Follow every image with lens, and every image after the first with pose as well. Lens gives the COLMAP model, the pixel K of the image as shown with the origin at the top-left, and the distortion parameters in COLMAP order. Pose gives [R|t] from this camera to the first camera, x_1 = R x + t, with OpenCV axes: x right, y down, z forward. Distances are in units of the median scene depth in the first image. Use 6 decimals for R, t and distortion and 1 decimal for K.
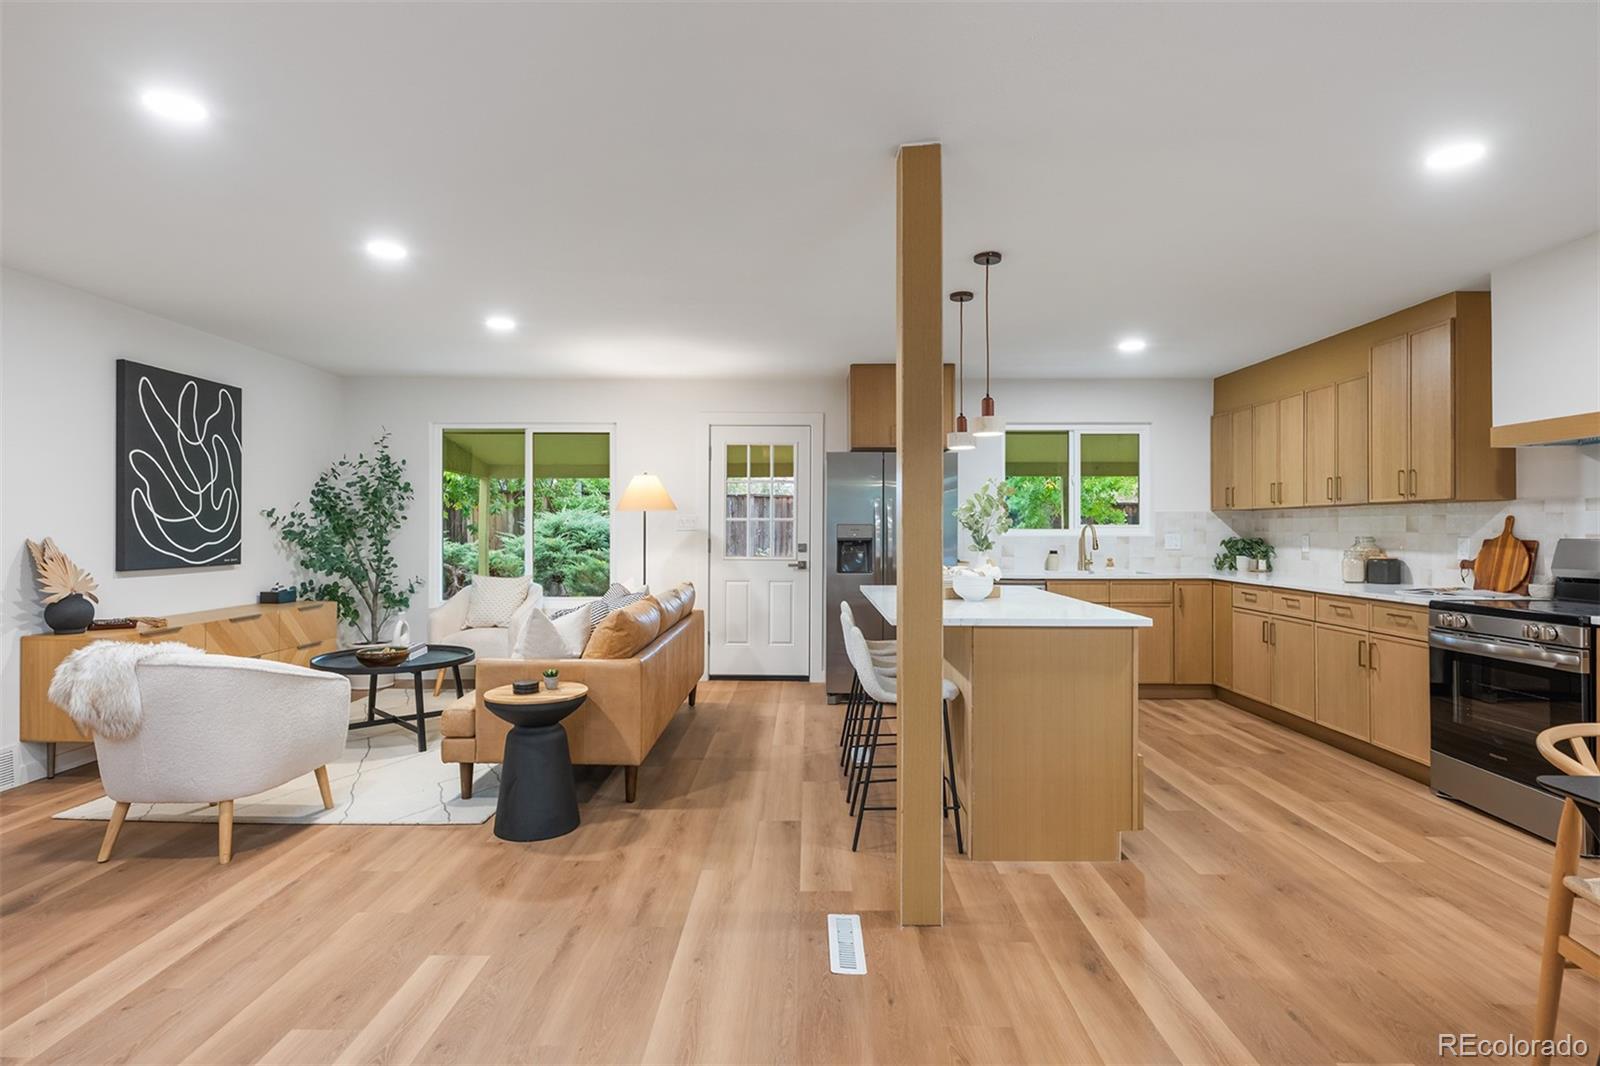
lens RADIAL K [[818.5, 0, 800.0], [0, 818.5, 533.0], [0, 0, 1]] dist [0.000897, 0.000298]
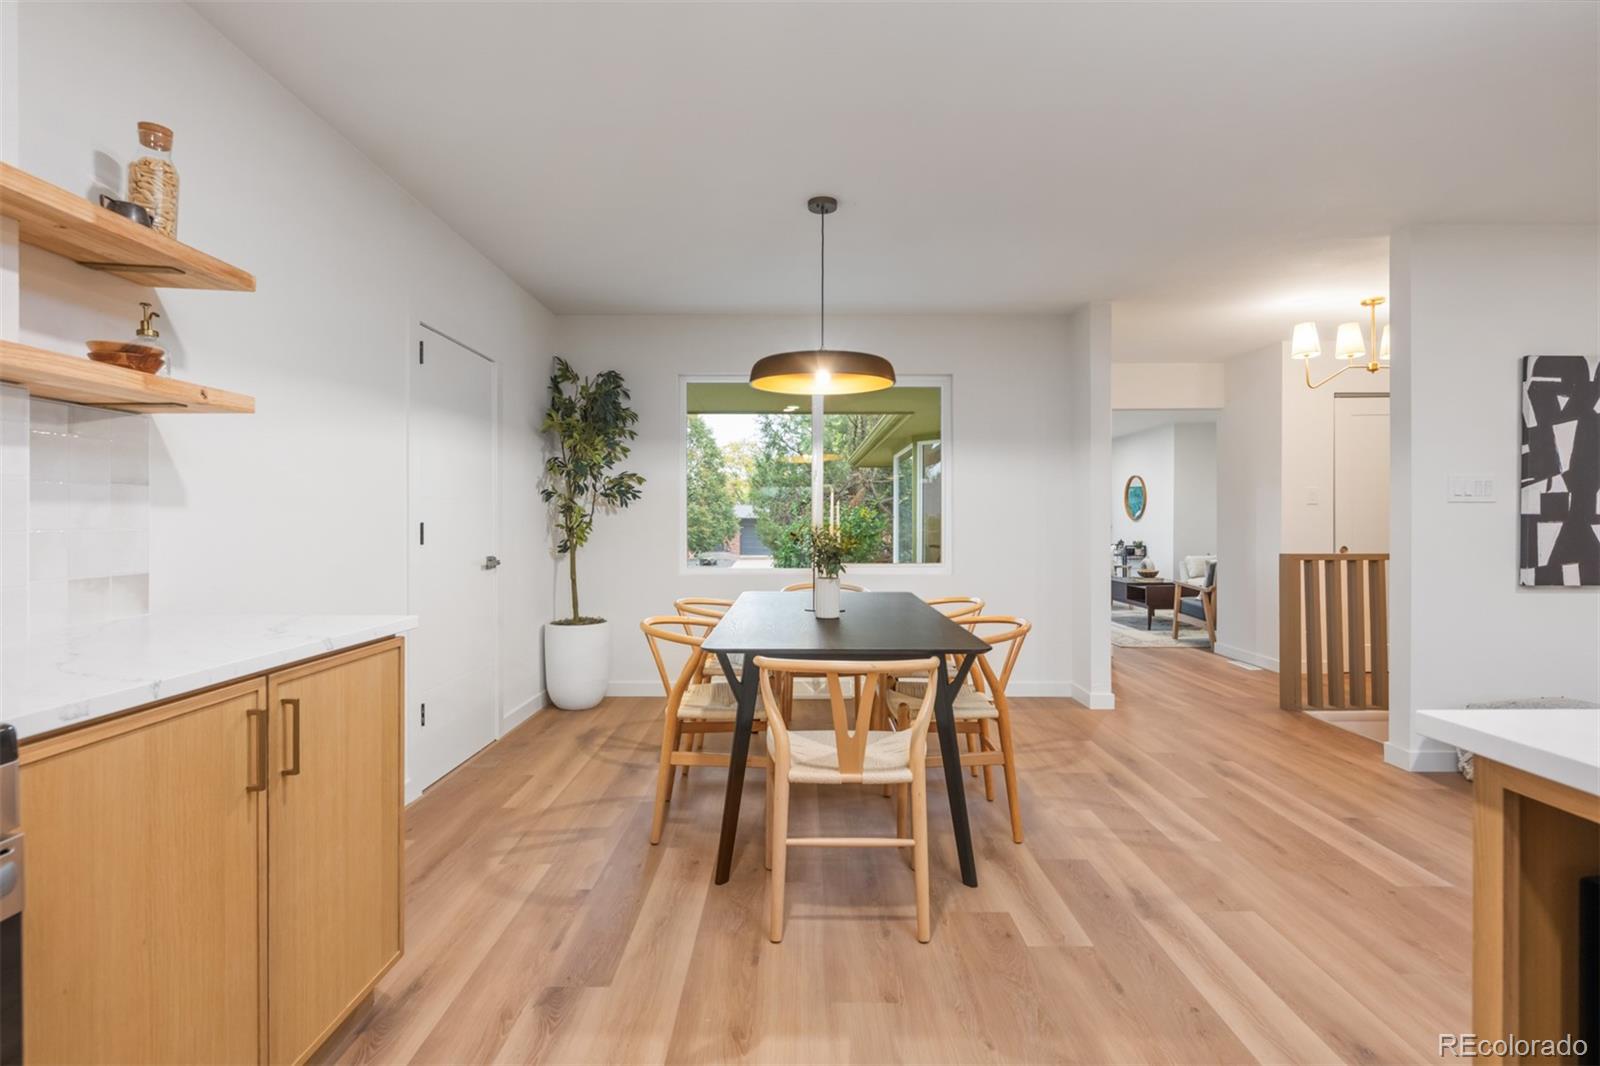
lens RADIAL K [[768.7, 0, 800.5], [0, 768.7, 526.0], [0, 0, 1]] dist [-0.003471, -0.000229]
pose [[-0.999927, 0.005274, -0.010907, 0.496240], [0.005141, 0.999913, 0.012117, 0.020668], [0.010970, 0.012060, -0.999867, 0.953075]]
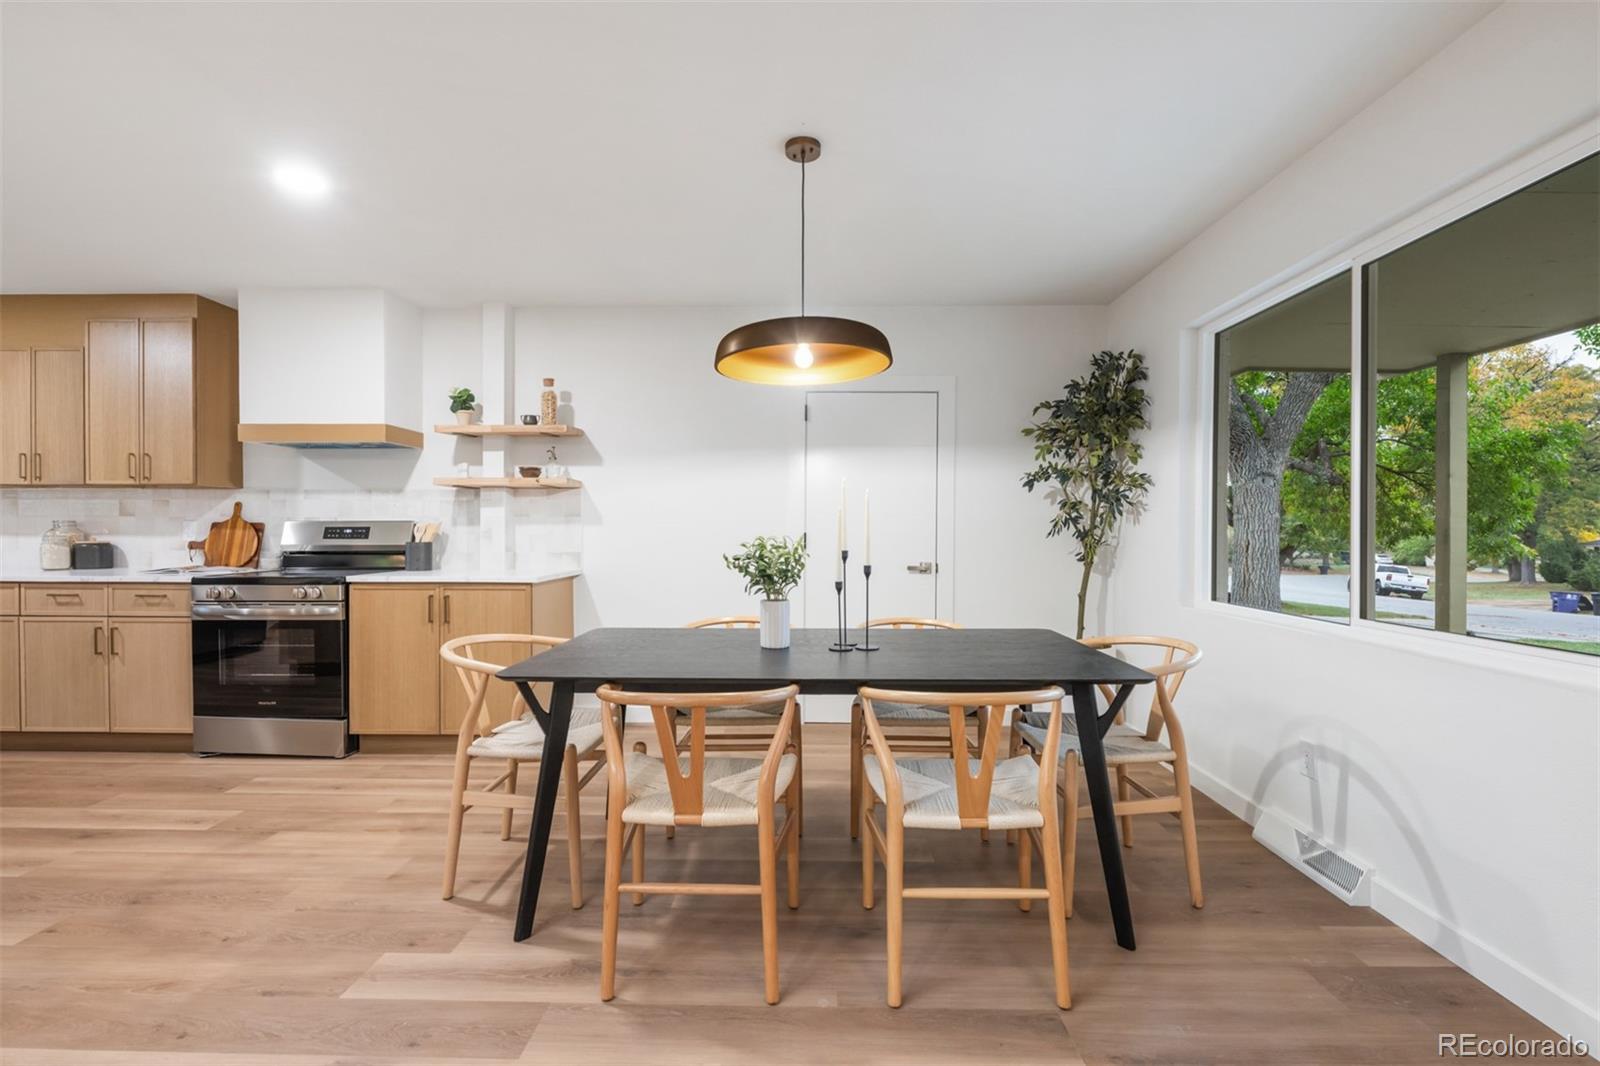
lens RADIAL K [[679.6, 0, 798.4], [0, 679.6, 537.3], [0, 0, 1]] dist [-0.000857, 0.000340]
pose [[0.015957, -0.009821, 0.999824, -0.094767], [0.001391, 0.999951, 0.009800, 0.021317], [-0.999872, 0.001234, 0.015969, 0.181837]]
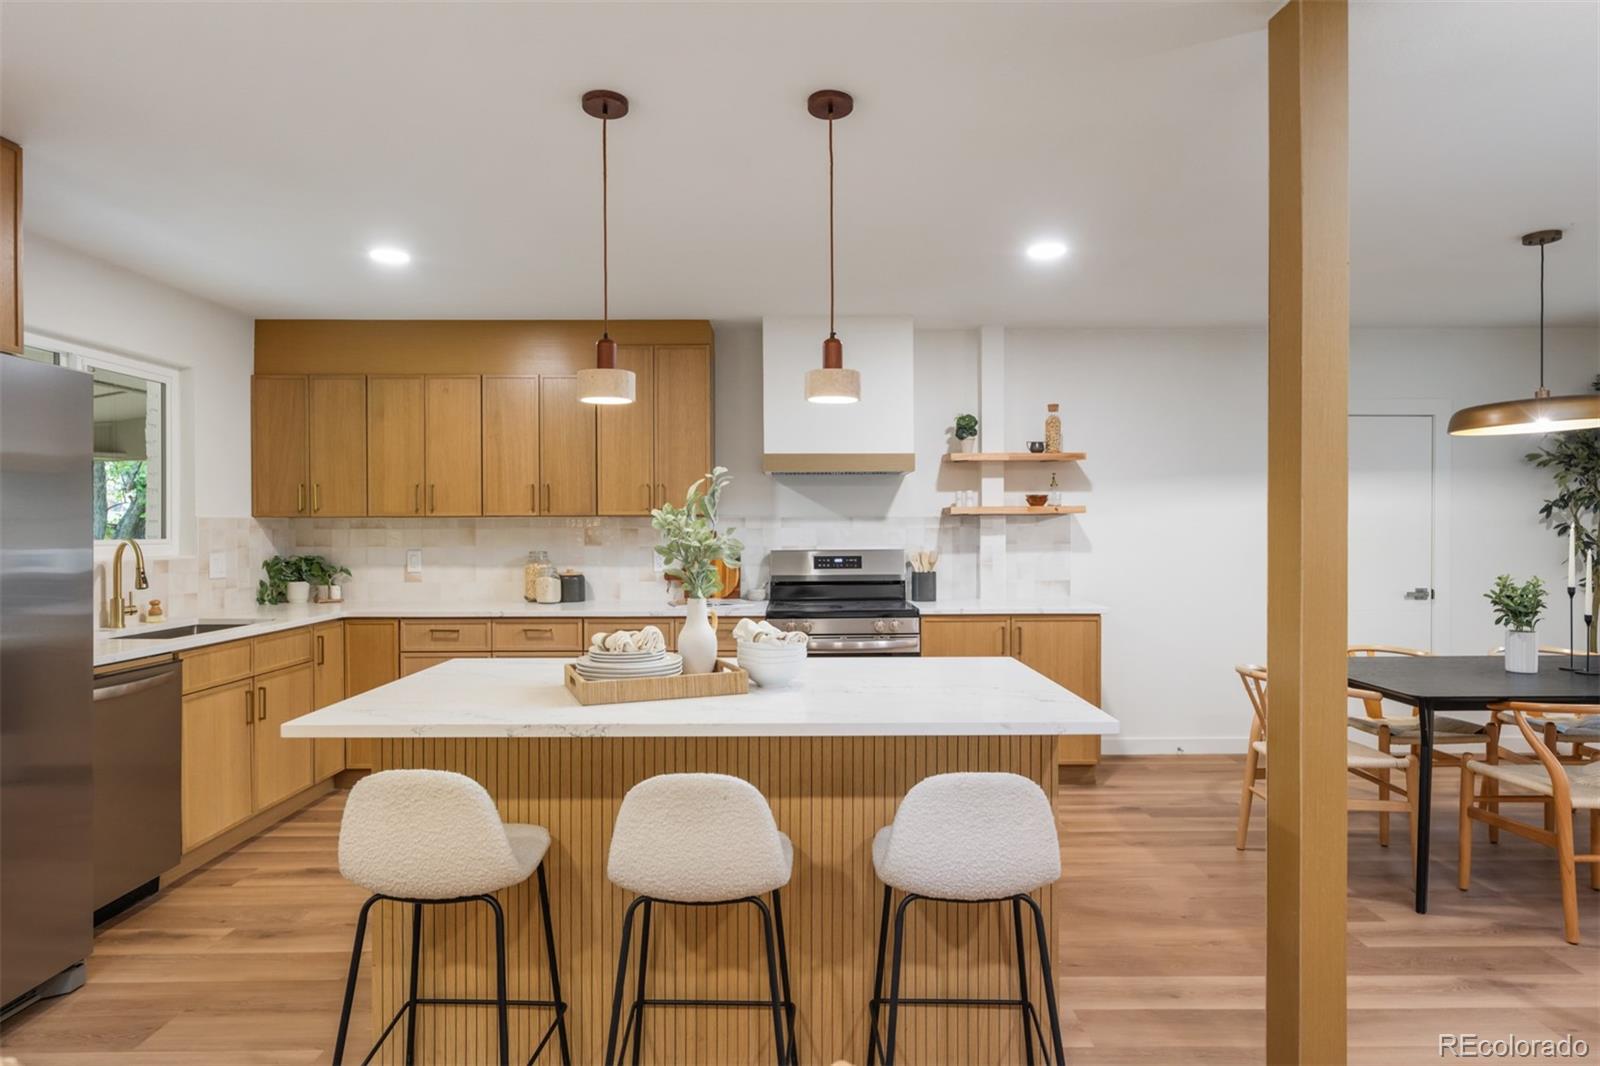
lens RADIAL K [[904.4, 0, 800.0], [0, 904.4, 533.0], [0, 0, 1]] dist [0.002959, 0.000282]
pose [[-0.020010, -0.004611, 0.999789, -0.378307], [0.007071, 0.999964, 0.004753, -0.022752], [-0.999775, 0.007165, -0.019976, 0.906866]]
